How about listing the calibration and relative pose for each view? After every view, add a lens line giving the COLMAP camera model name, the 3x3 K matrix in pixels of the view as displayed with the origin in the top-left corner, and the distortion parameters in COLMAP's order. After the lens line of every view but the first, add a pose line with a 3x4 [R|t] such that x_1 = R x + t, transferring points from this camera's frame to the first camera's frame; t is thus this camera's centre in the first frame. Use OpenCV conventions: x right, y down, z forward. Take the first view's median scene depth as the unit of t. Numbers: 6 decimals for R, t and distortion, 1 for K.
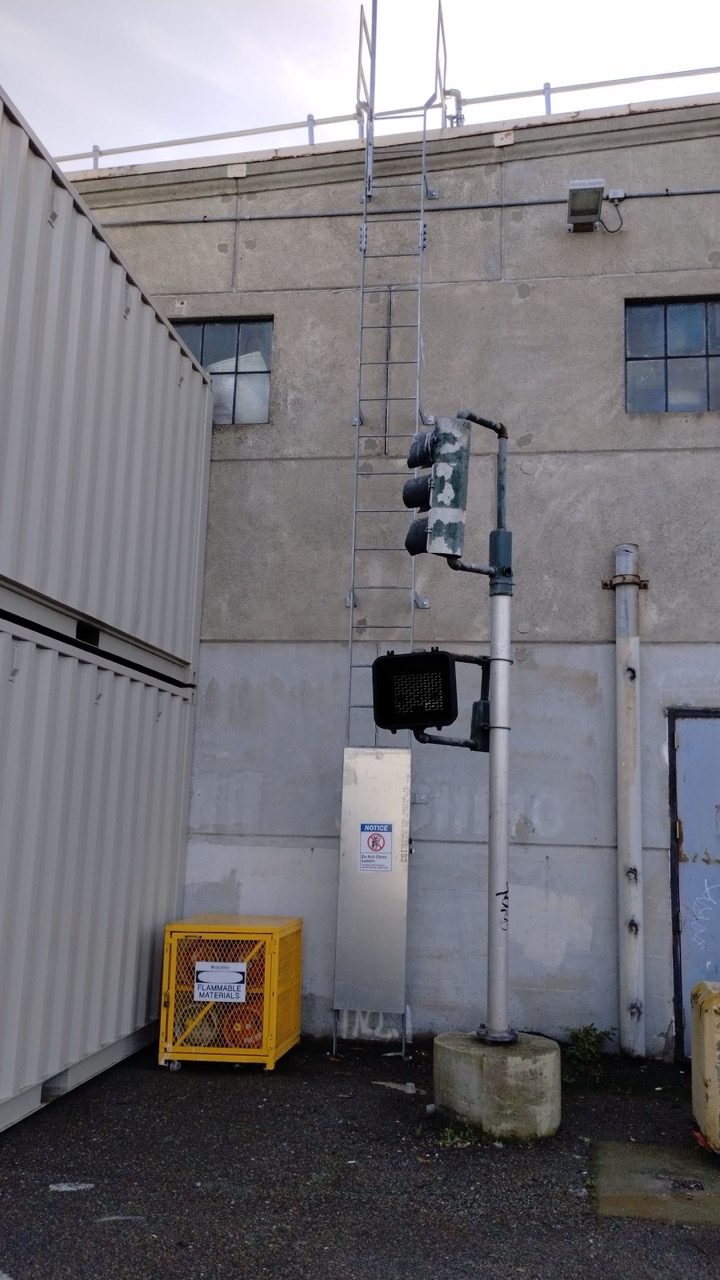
lens RADIAL K [[1074.6, 0, 379.5], [0, 1074.6, 627.1], [0, 0, 1]] dist [0.063065, -0.084959]
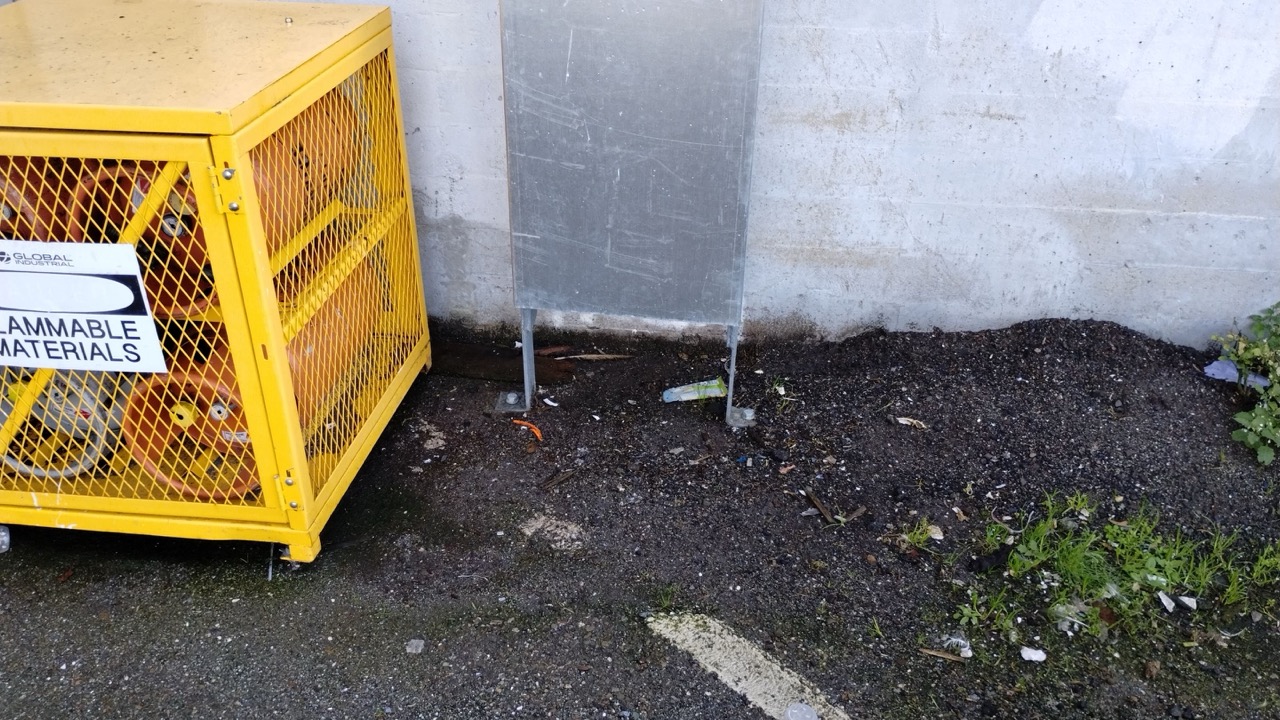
lens RADIAL K [[1071.1, 0, 640.0], [0, 1071.1, 360.0], [0, 0, 1]] dist [0.016031, 0.001308]
pose [[0.999490, -0.025110, 0.019725, -0.012313], [0.007000, 0.775013, 0.631907, 0.164123], [-0.031154, -0.631446, 0.774793, 0.731112]]
